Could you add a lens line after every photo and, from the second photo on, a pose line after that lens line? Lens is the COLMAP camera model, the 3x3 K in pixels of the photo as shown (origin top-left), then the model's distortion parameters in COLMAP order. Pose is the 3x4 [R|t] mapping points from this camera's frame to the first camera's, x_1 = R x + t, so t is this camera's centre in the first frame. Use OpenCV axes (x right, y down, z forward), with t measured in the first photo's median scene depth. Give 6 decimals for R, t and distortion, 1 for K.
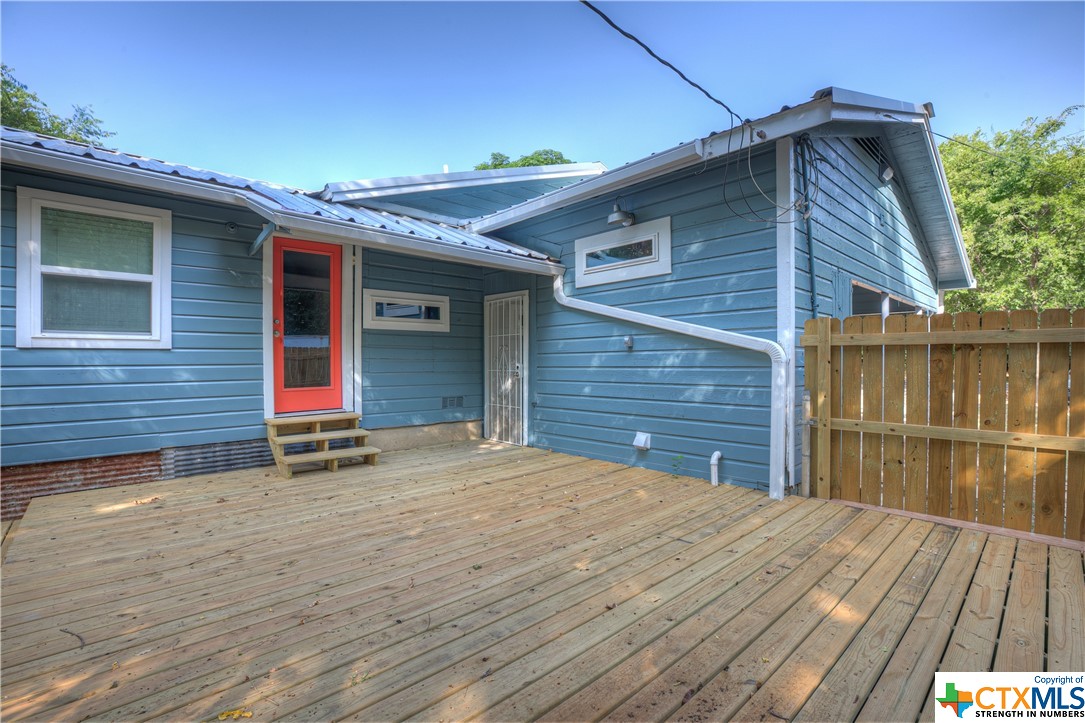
lens RADIAL K [[484.1, 0, 542.5], [0, 484.1, 361.5], [0, 0, 1]] dist [-0.011390, 0.001294]
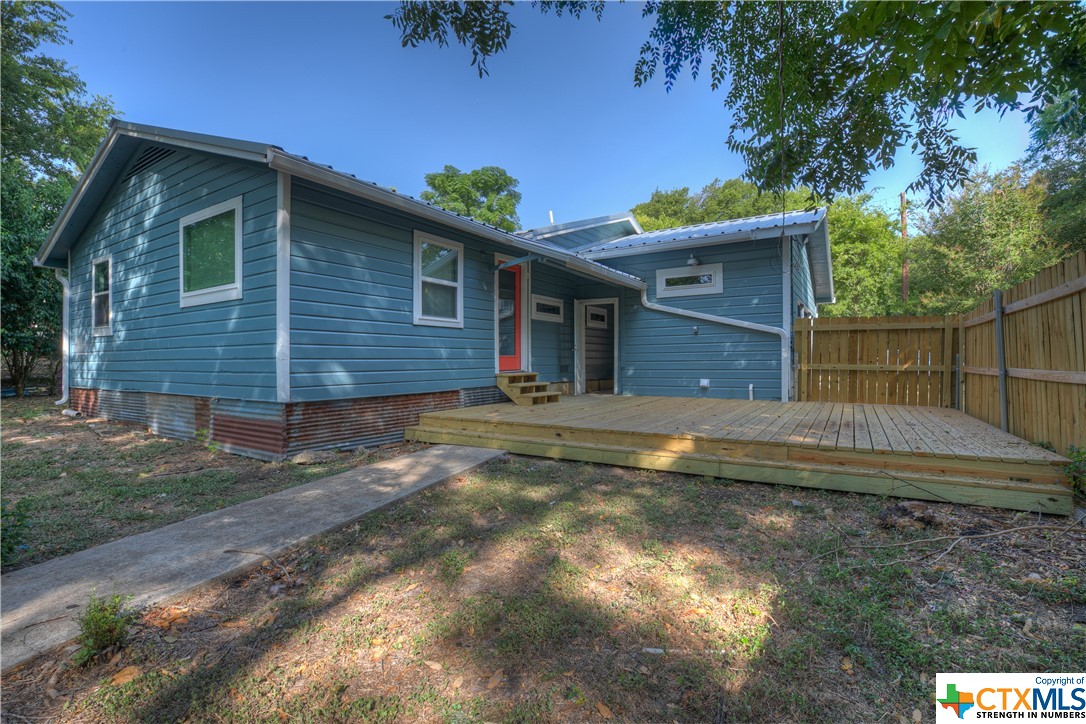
lens RADIAL K [[484.5, 0, 543.0], [0, 484.5, 362.0], [0, 0, 1]] dist [-0.011390, 0.001294]
pose [[0.968179, -0.002441, 0.250248, -0.805128], [0.001518, 0.999991, 0.003880, 0.071584], [-0.250255, -0.003377, 0.968174, -0.592534]]
